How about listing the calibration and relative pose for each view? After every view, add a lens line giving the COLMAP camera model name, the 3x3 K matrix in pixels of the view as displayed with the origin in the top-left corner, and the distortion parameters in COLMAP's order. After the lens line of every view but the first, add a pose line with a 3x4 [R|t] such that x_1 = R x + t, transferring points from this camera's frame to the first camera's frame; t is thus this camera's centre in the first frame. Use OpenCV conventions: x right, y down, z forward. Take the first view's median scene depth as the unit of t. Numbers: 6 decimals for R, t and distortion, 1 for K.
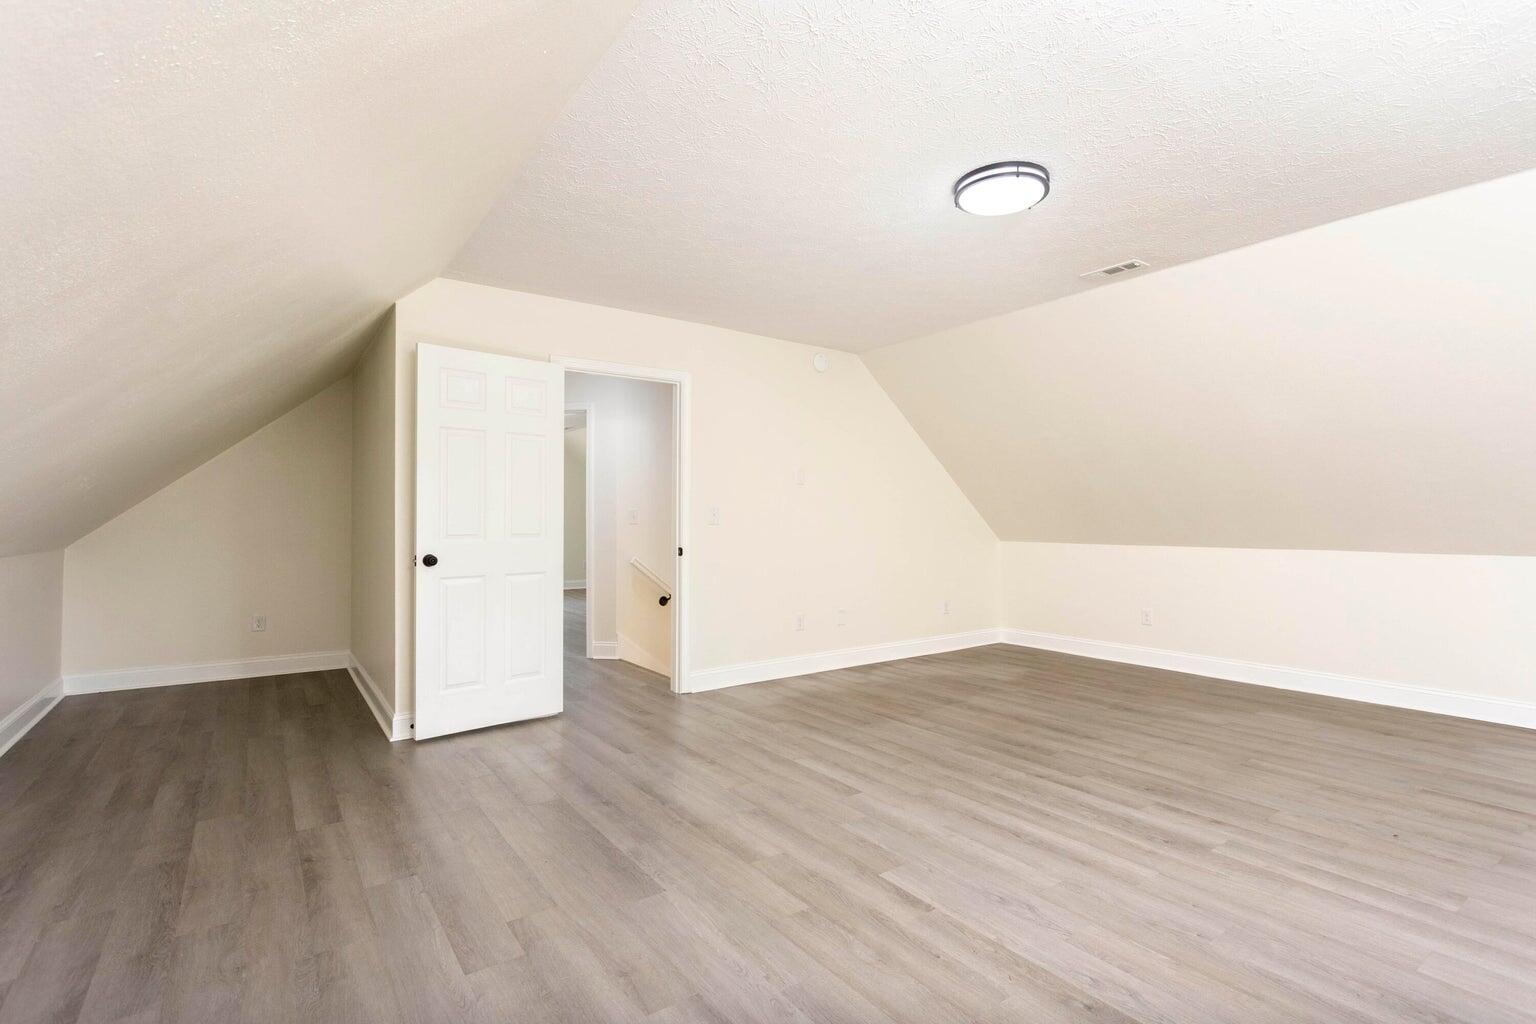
lens RADIAL K [[720.2, 0, 771.0], [0, 720.2, 517.4], [0, 0, 1]] dist [0.002122, 0.002139]
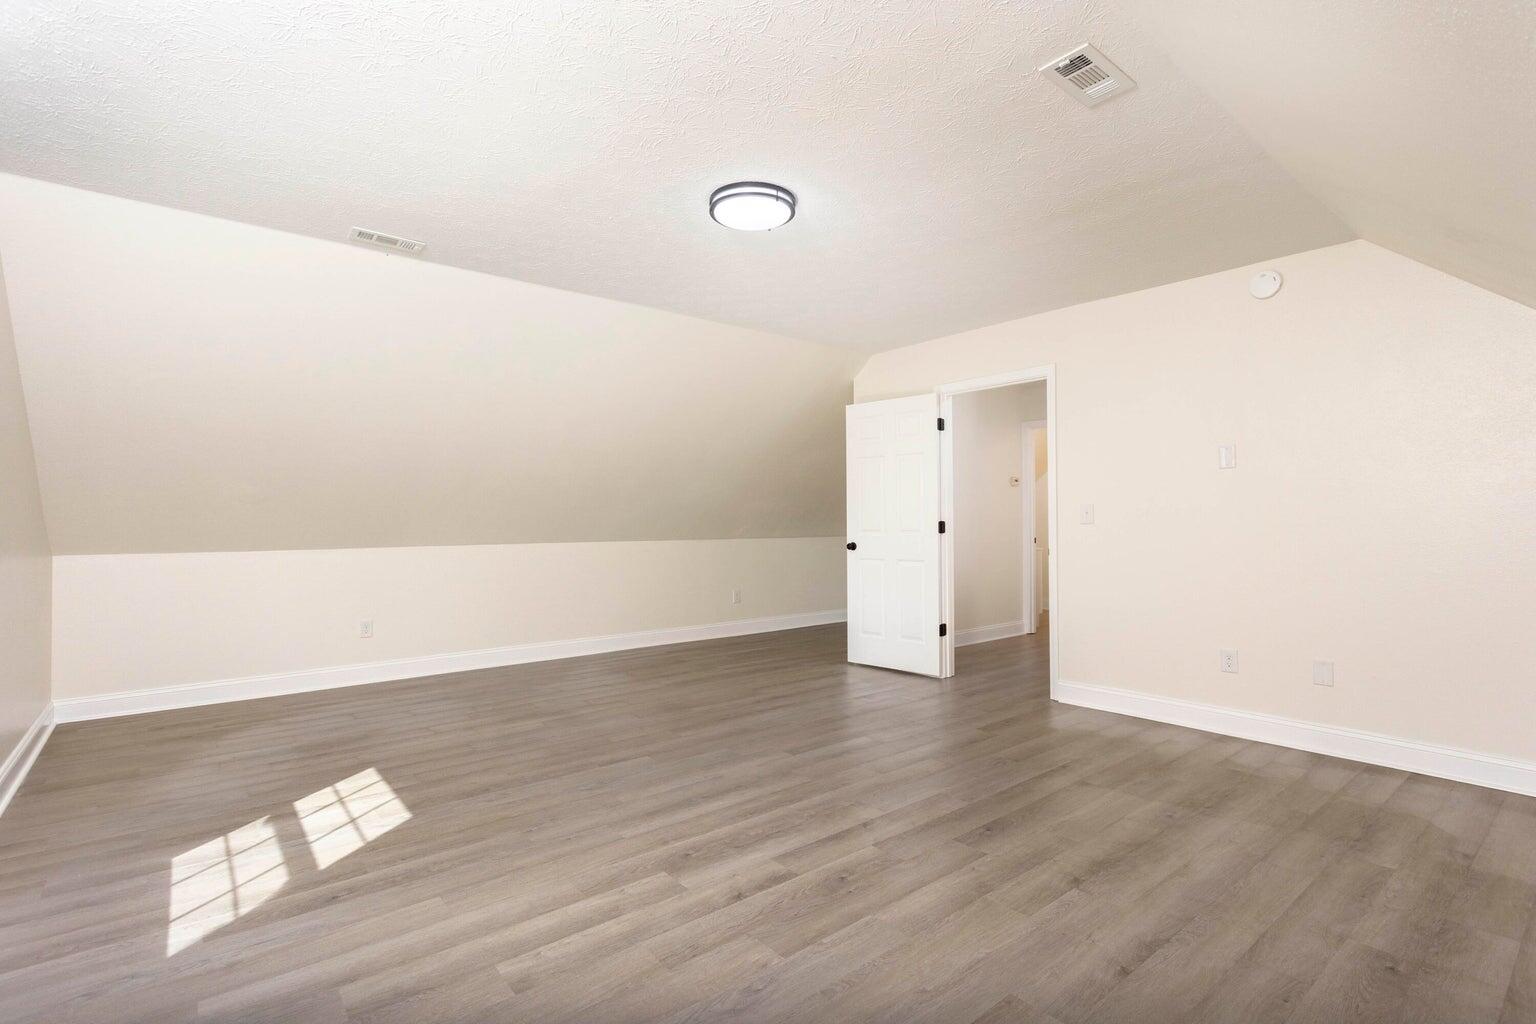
lens RADIAL K [[720.2, 0, 769.8], [0, 720.2, 514.7], [0, 0, 1]] dist [0.002122, 0.002139]
pose [[0.060794, -0.010034, -0.998100, 1.419089], [0.013338, 0.999868, -0.009239, 0.005302], [0.998061, -0.012751, 0.060920, 0.987806]]
